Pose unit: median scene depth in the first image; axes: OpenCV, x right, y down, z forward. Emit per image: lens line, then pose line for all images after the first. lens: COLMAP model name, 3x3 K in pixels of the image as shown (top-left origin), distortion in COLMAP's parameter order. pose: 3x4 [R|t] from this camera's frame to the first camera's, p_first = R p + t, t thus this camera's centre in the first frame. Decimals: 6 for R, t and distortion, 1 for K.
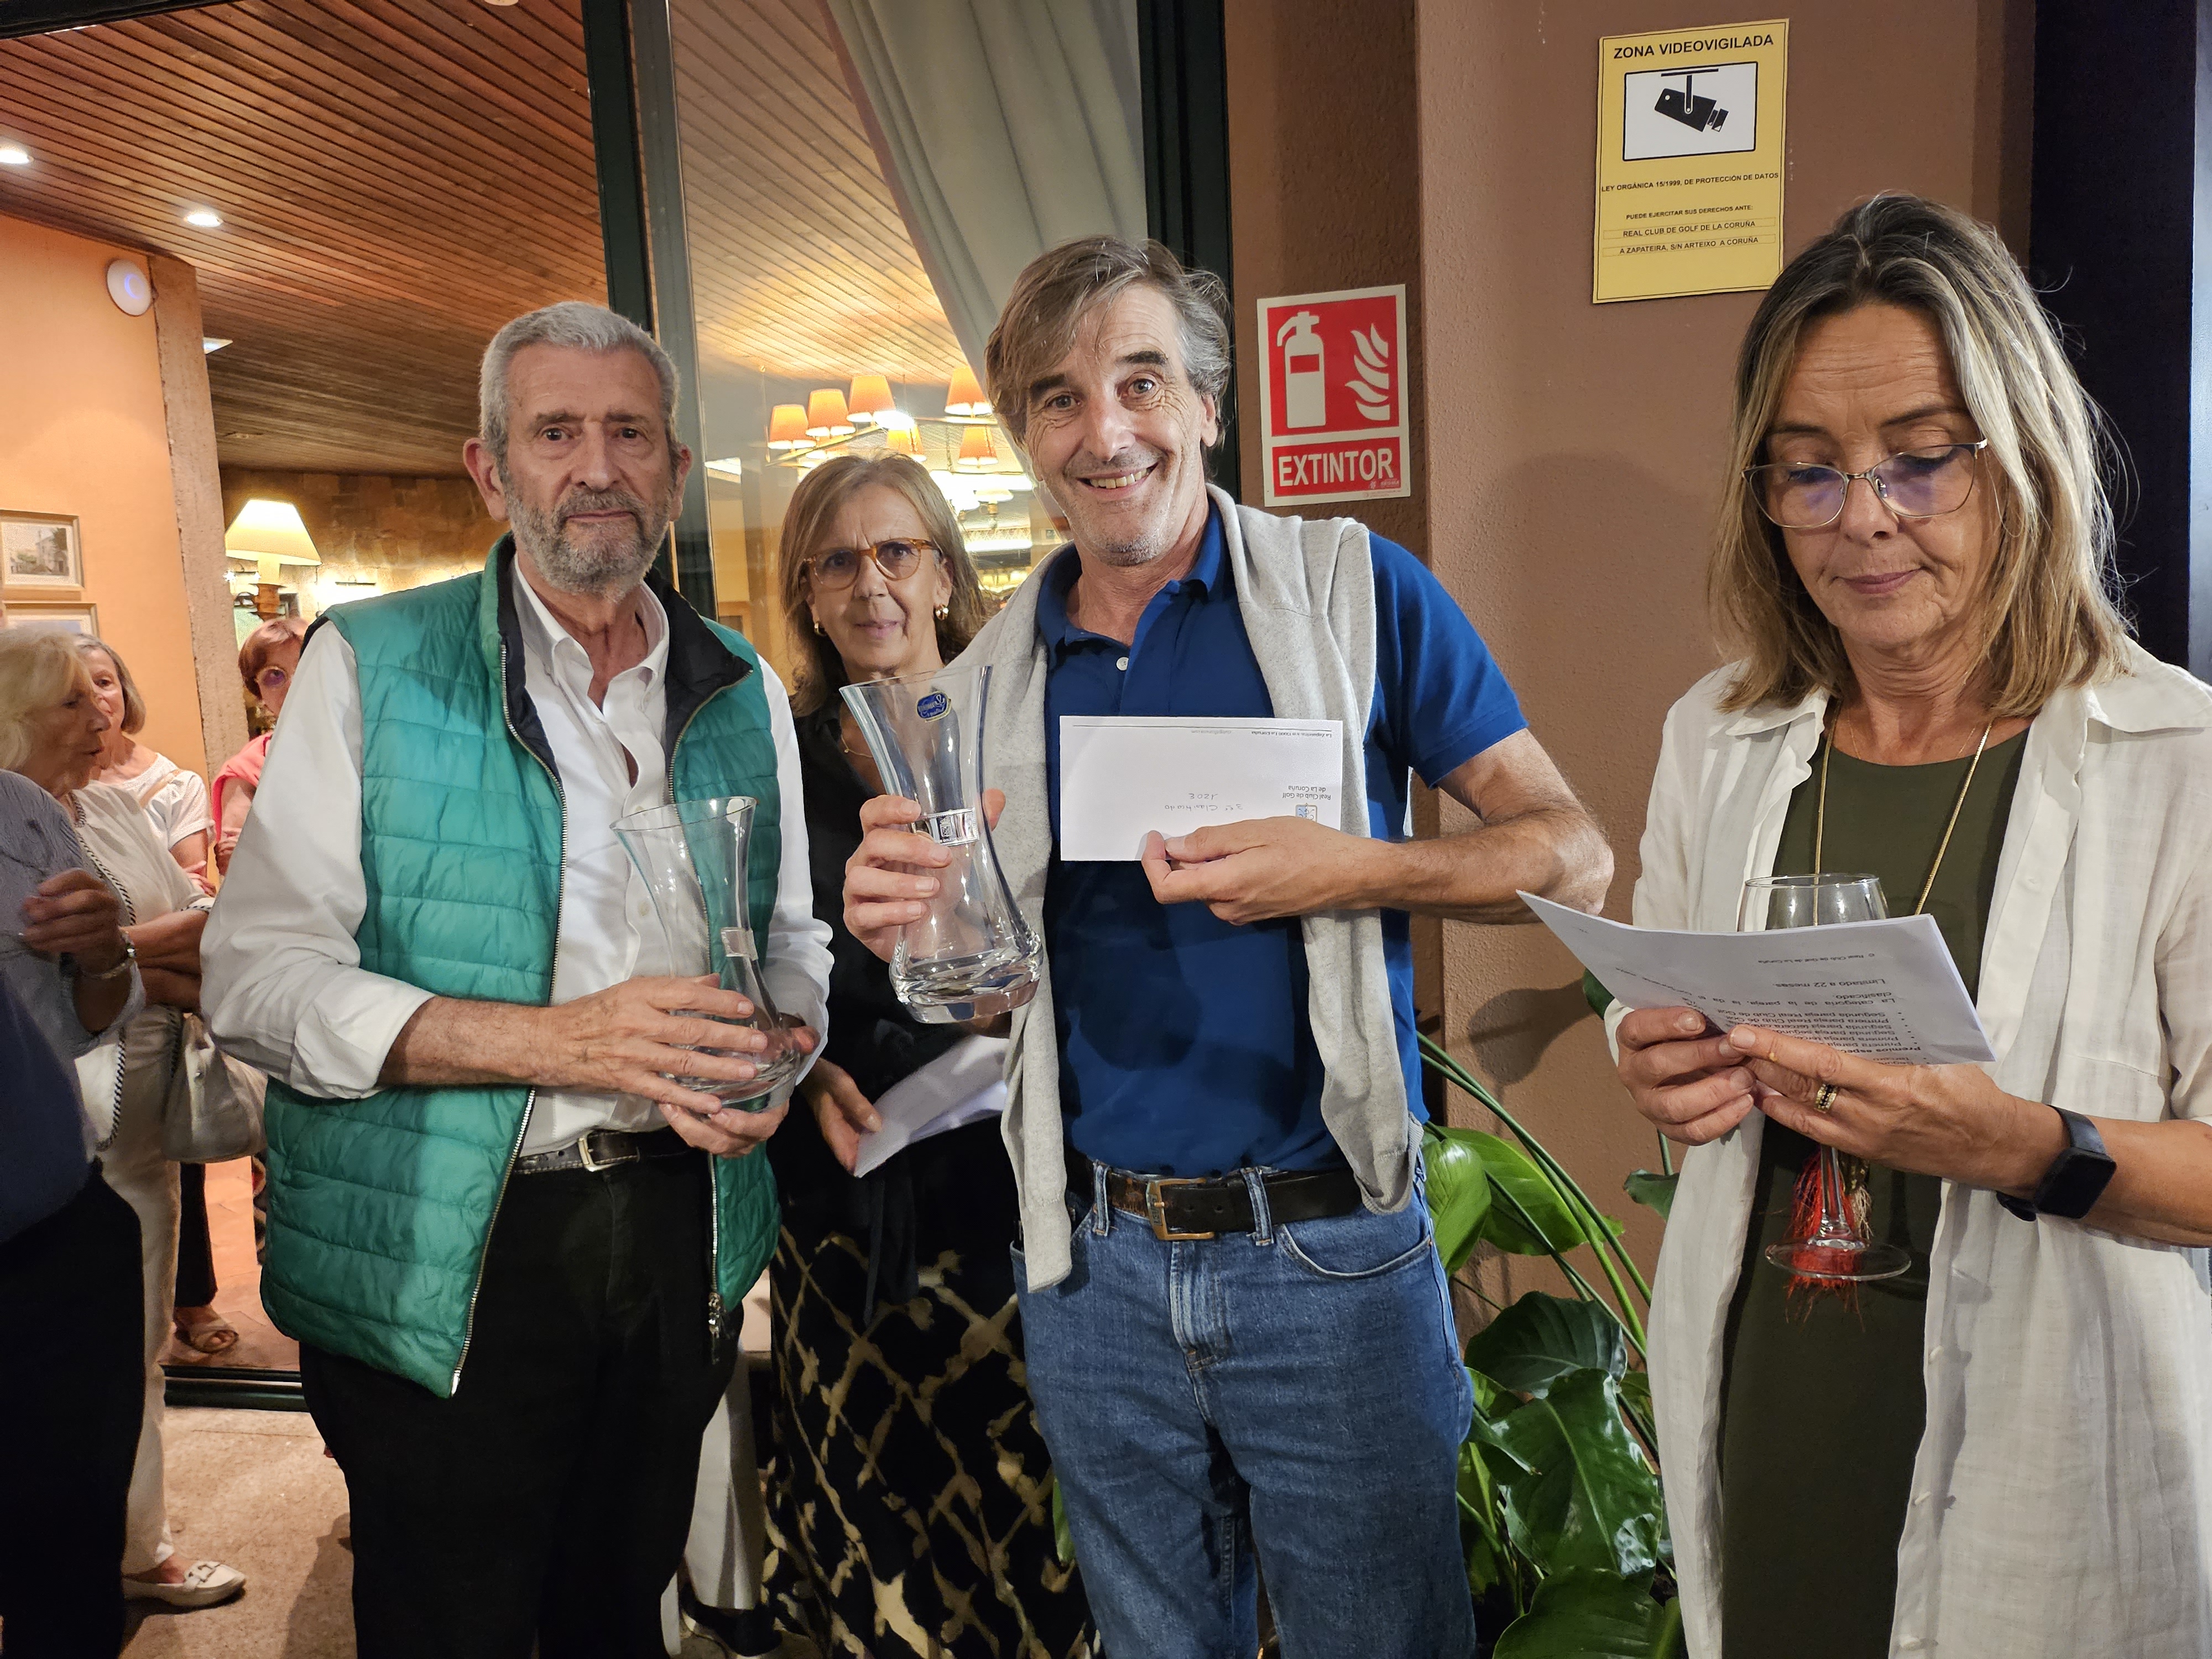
lens RADIAL K [[1571.9, 0, 1113.2], [0, 1571.9, 847.8], [0, 0, 1]] dist [0.038522, -0.039627]
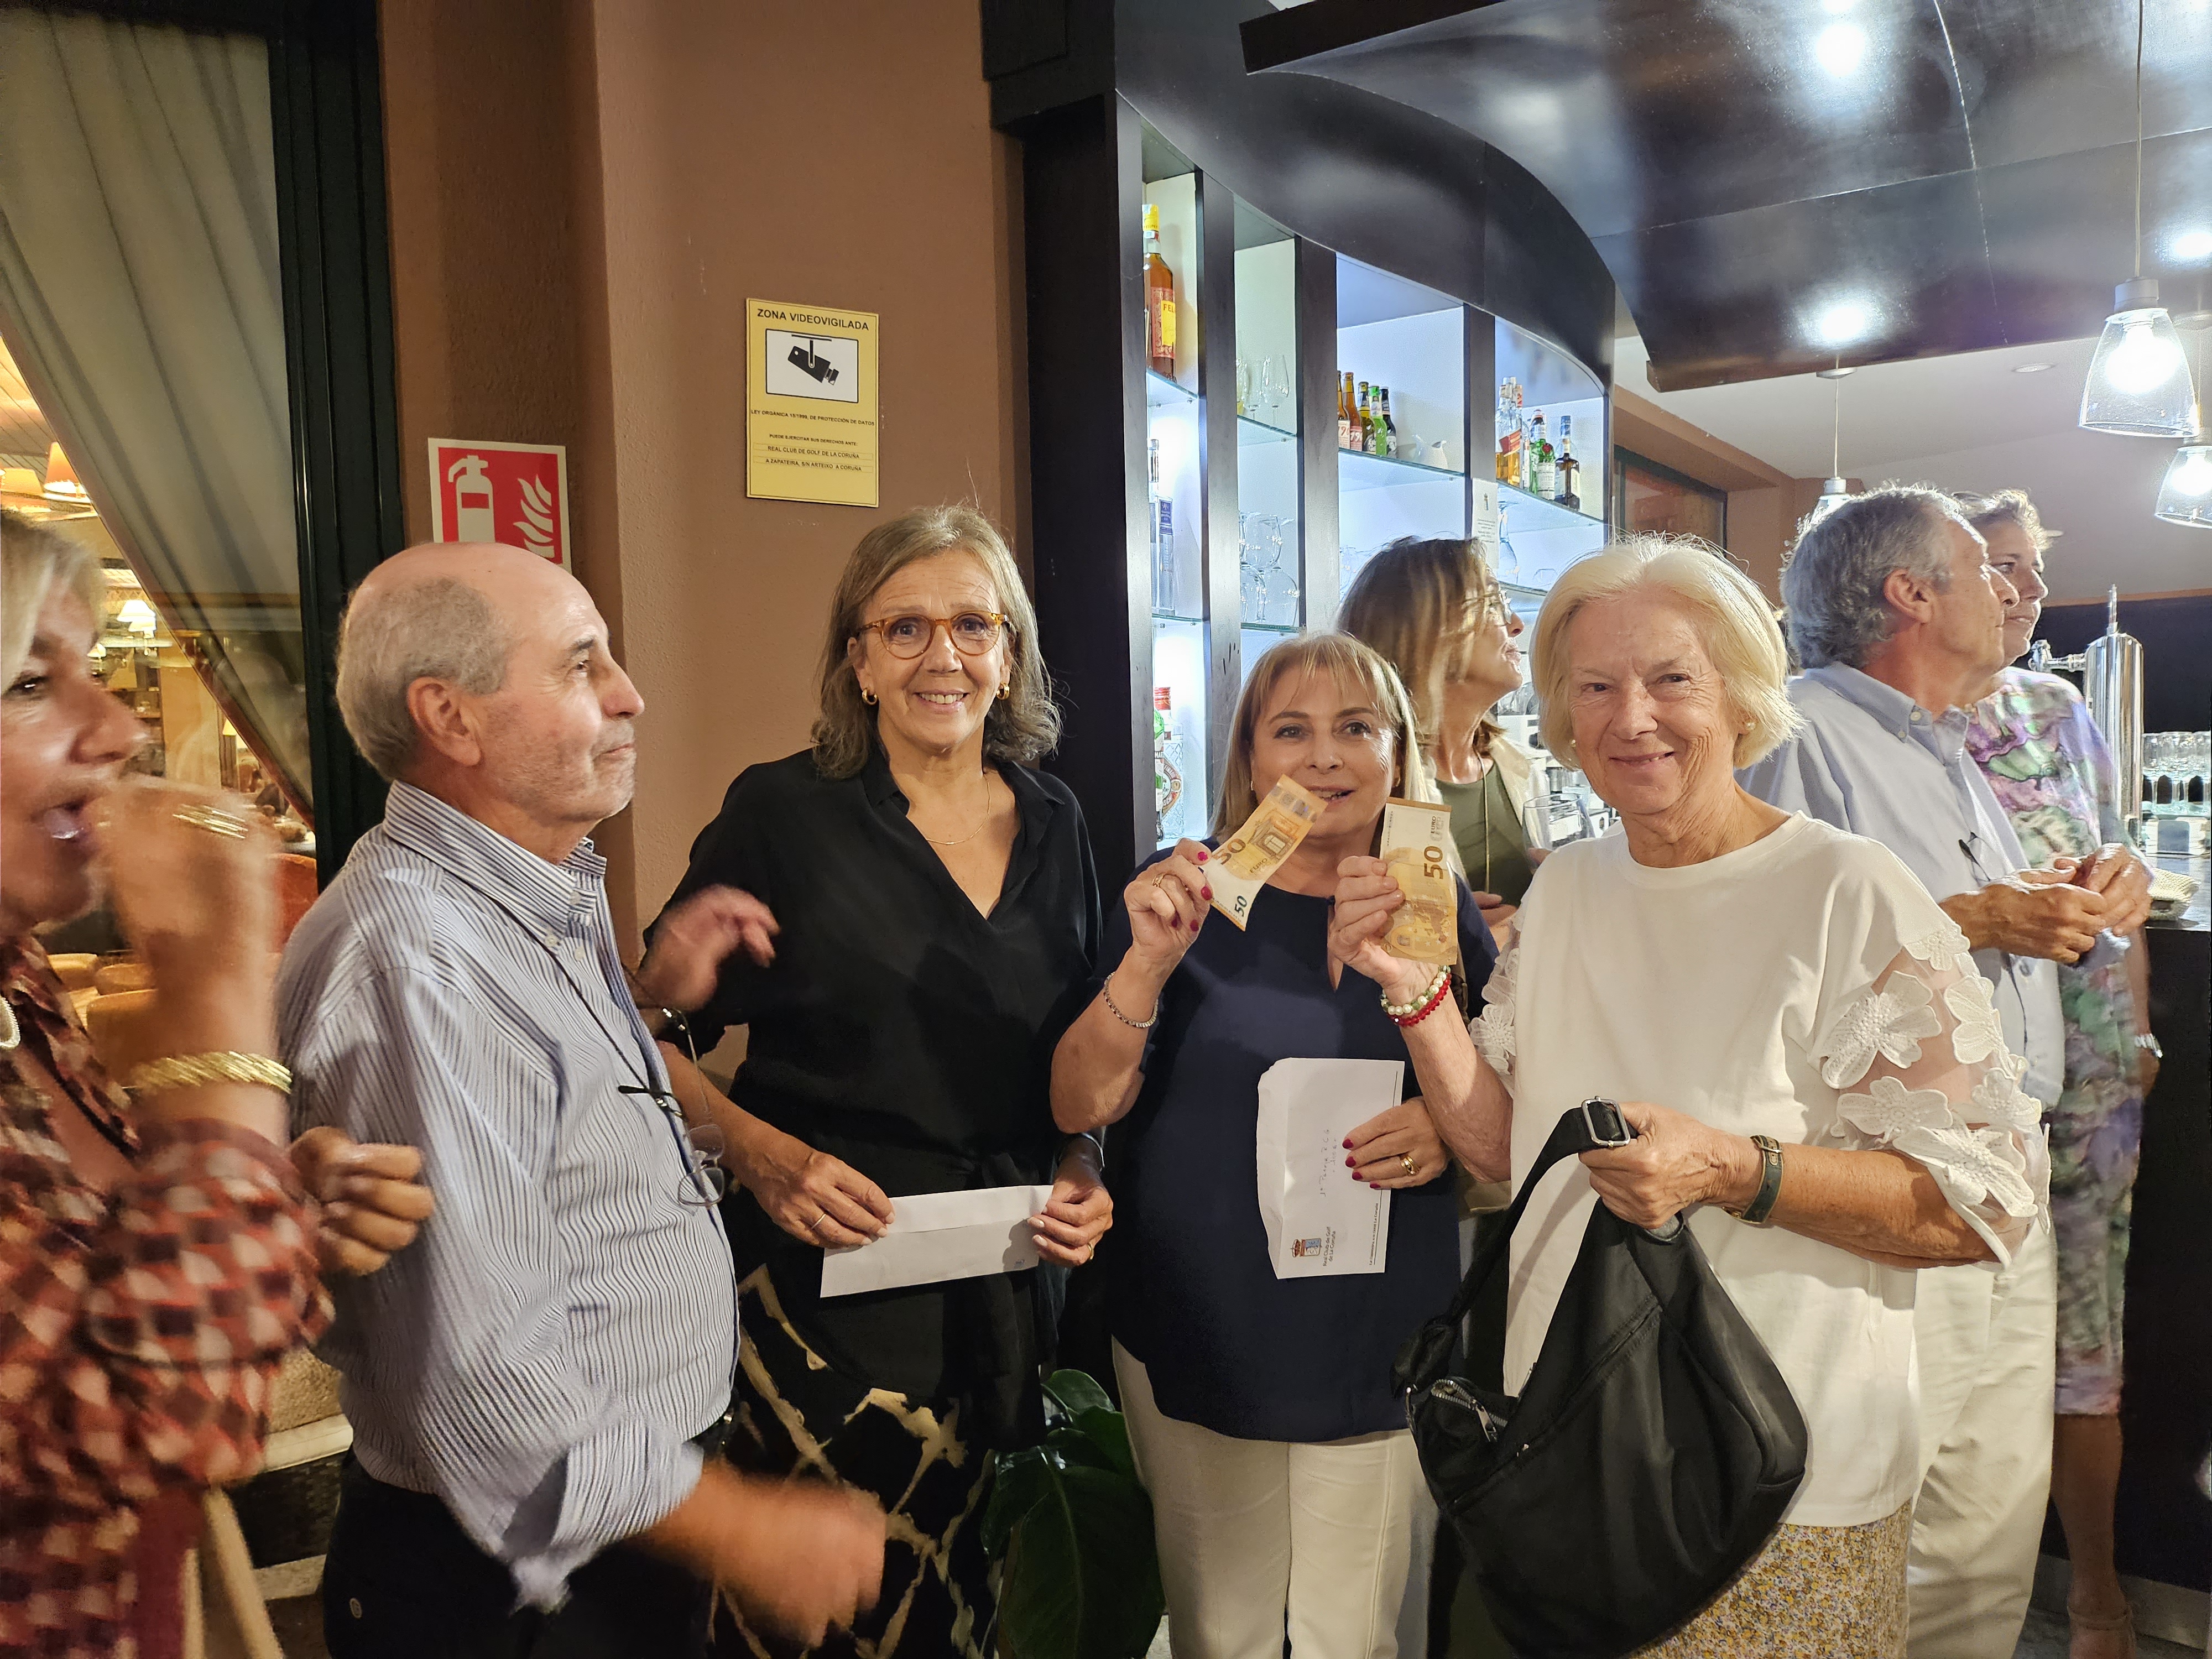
lens RADIAL K [[1571.9, 0, 1089.3], [0, 1571.9, 870.4], [0, 0, 1]] dist [0.038522, -0.039627]
pose [[0.802894, -0.016780, 0.595885, -0.205525], [0.051009, 0.997871, -0.040629, 0.027765], [-0.593935, 0.063017, 0.802041, -0.159087]]
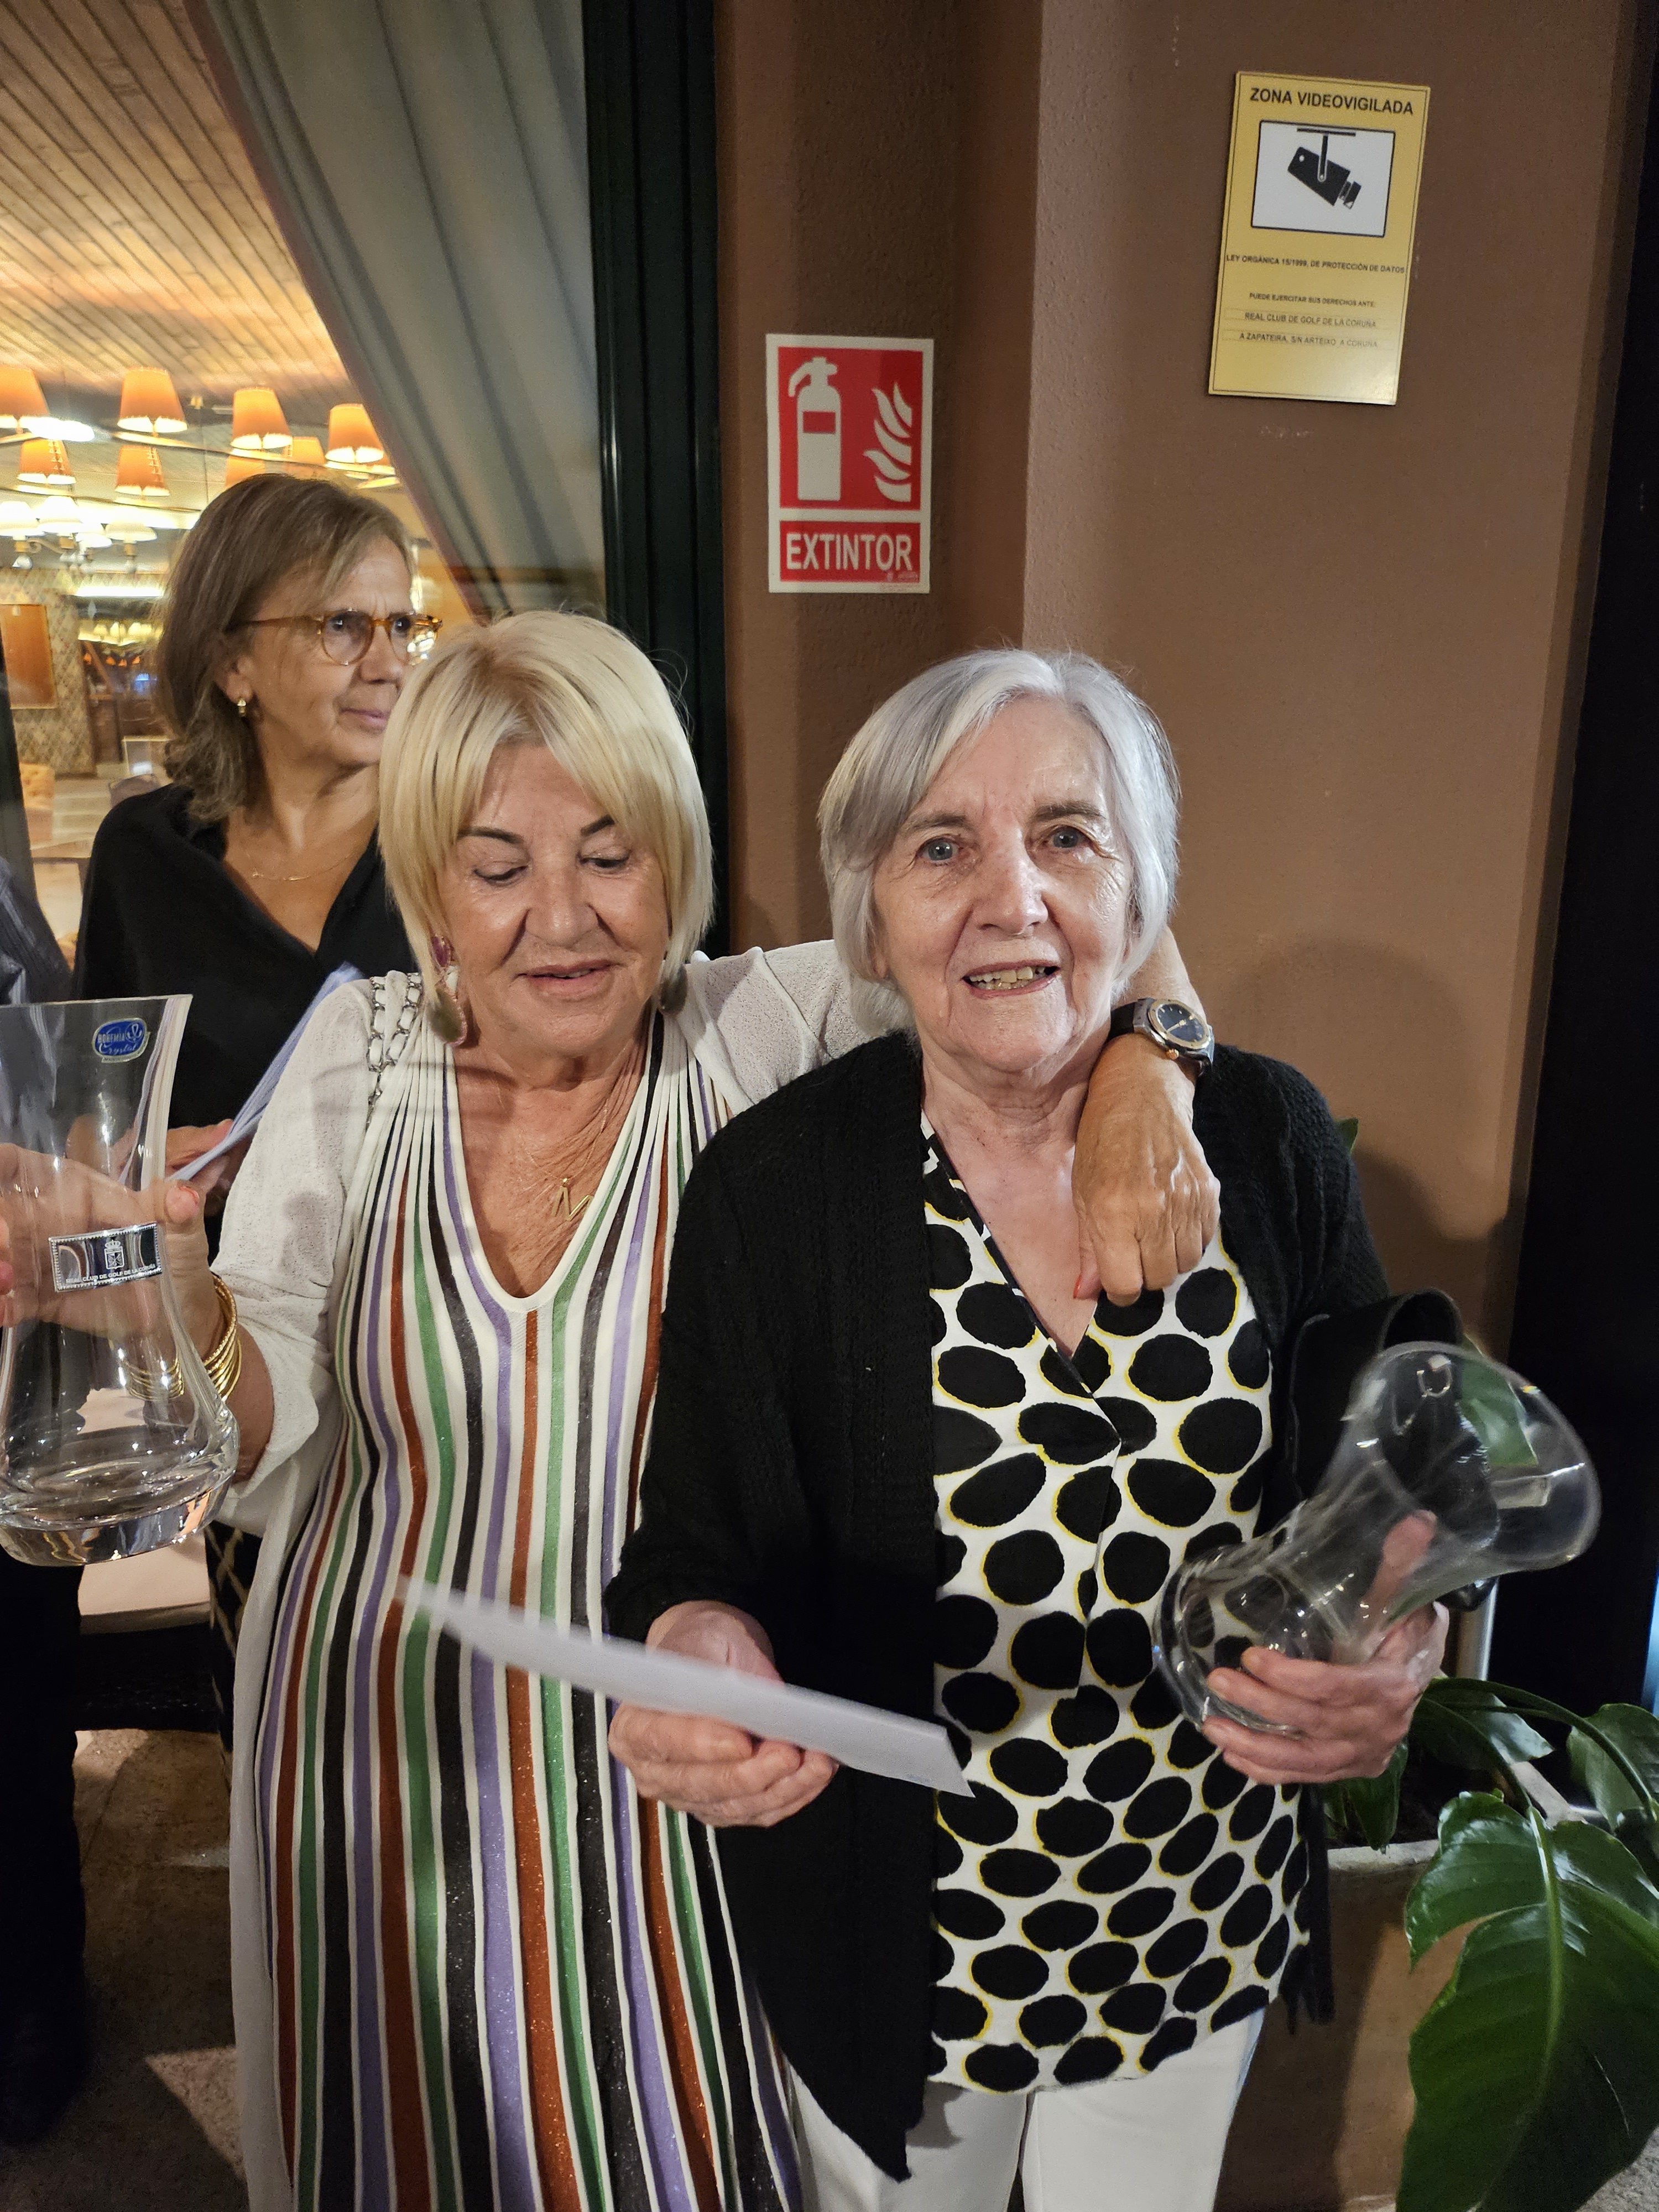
lens RADIAL K [[1571.9, 0, 830.1], [0, 1571.9, 1170.8], [0, 0, 1]] dist [0.038522, -0.039627]
pose [[0.938031, -0.049118, 0.343053, -0.187598], [-0.000573, 0.989684, 0.143268, -0.026770], [-0.346551, -0.134586, 0.928326, 0.142549]]
